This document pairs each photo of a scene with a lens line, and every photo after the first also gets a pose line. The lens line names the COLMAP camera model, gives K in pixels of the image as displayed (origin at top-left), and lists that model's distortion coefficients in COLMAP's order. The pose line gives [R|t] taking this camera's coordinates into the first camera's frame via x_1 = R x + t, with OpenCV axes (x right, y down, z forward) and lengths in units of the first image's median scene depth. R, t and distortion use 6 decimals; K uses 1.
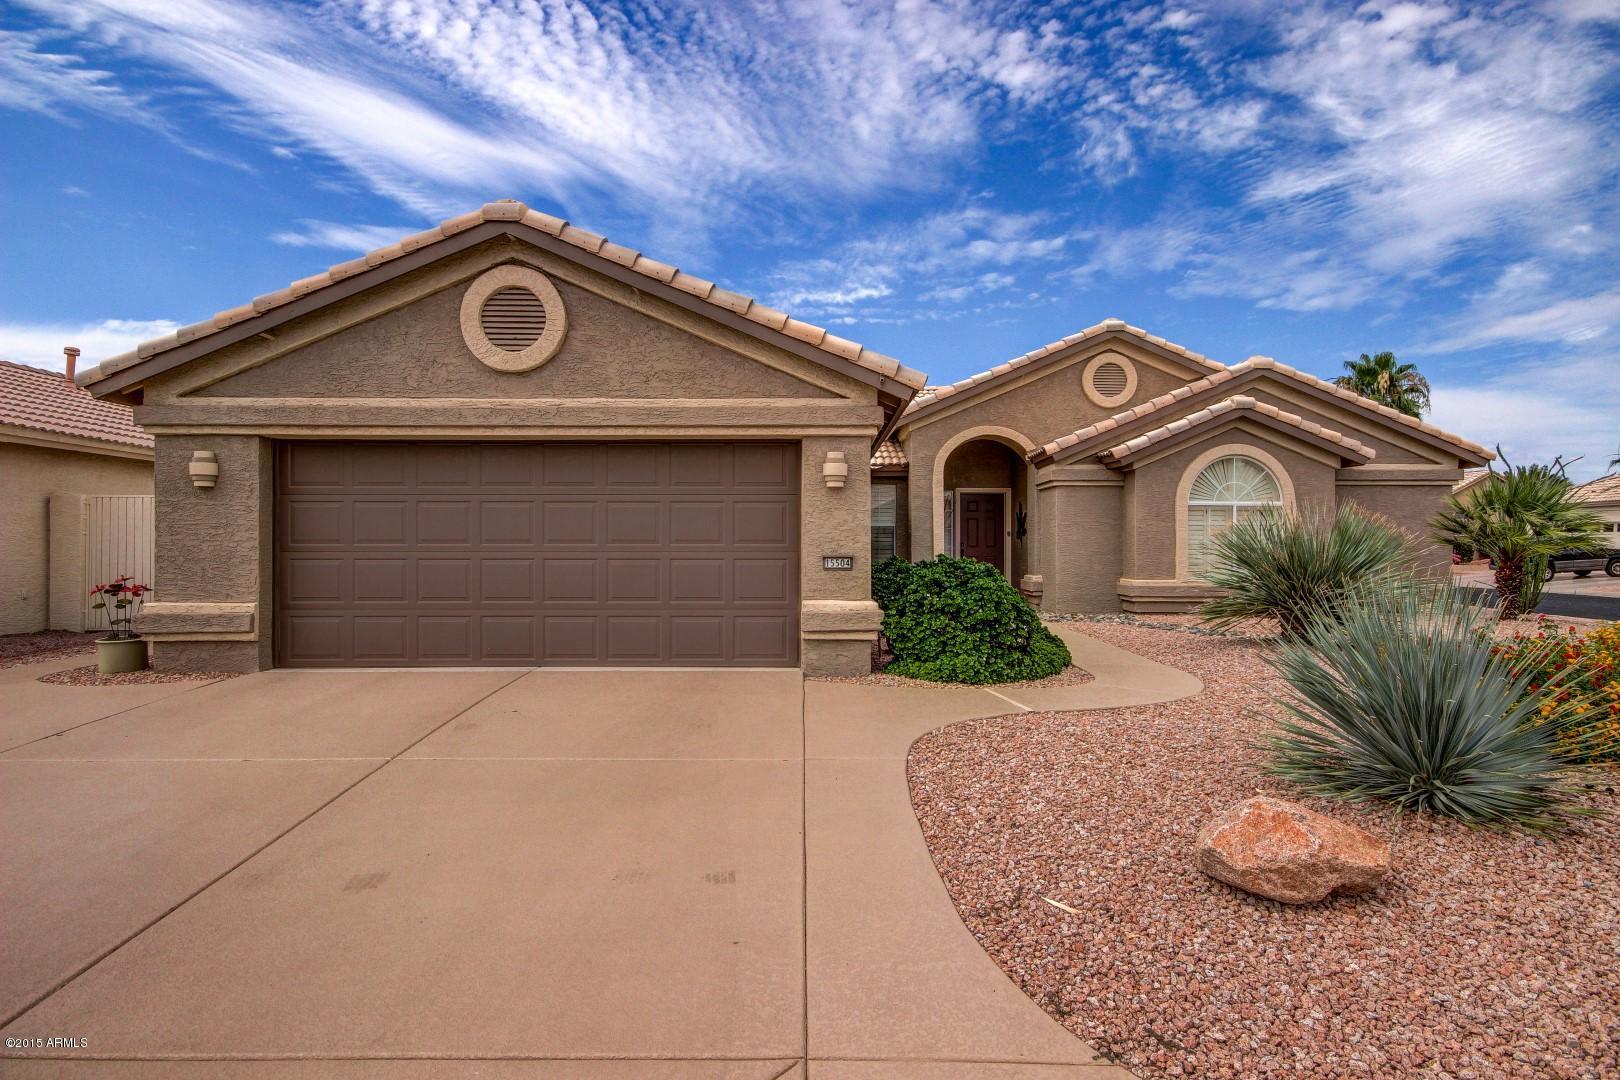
lens RADIAL K [[819.4, 0, 810.0], [0, 819.4, 540.0], [0, 0, 1]] dist [0.000982, -0.001886]
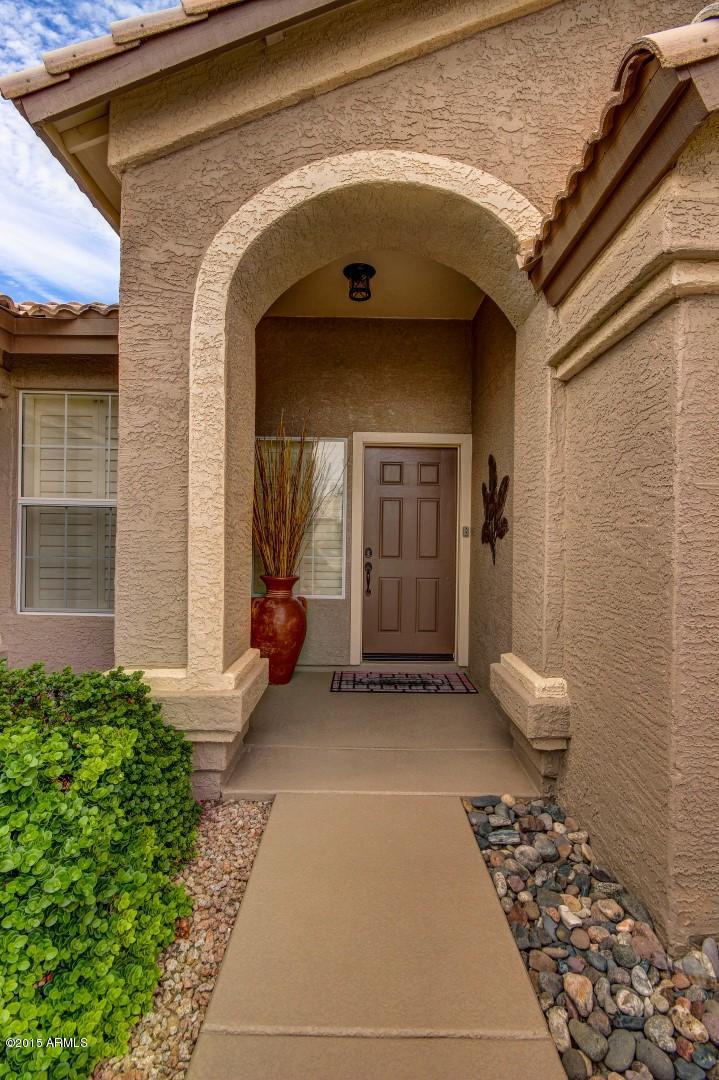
lens RADIAL K [[509.1, 0, 359.5], [0, 509.1, 540.0], [0, 0, 1]] dist [-0.001665, -0.000102]
pose [[0.999939, 0.010814, 0.002313, 0.082292], [-0.010835, 0.999901, 0.009017, -0.002351], [-0.002215, -0.009041, 0.999957, 0.323002]]
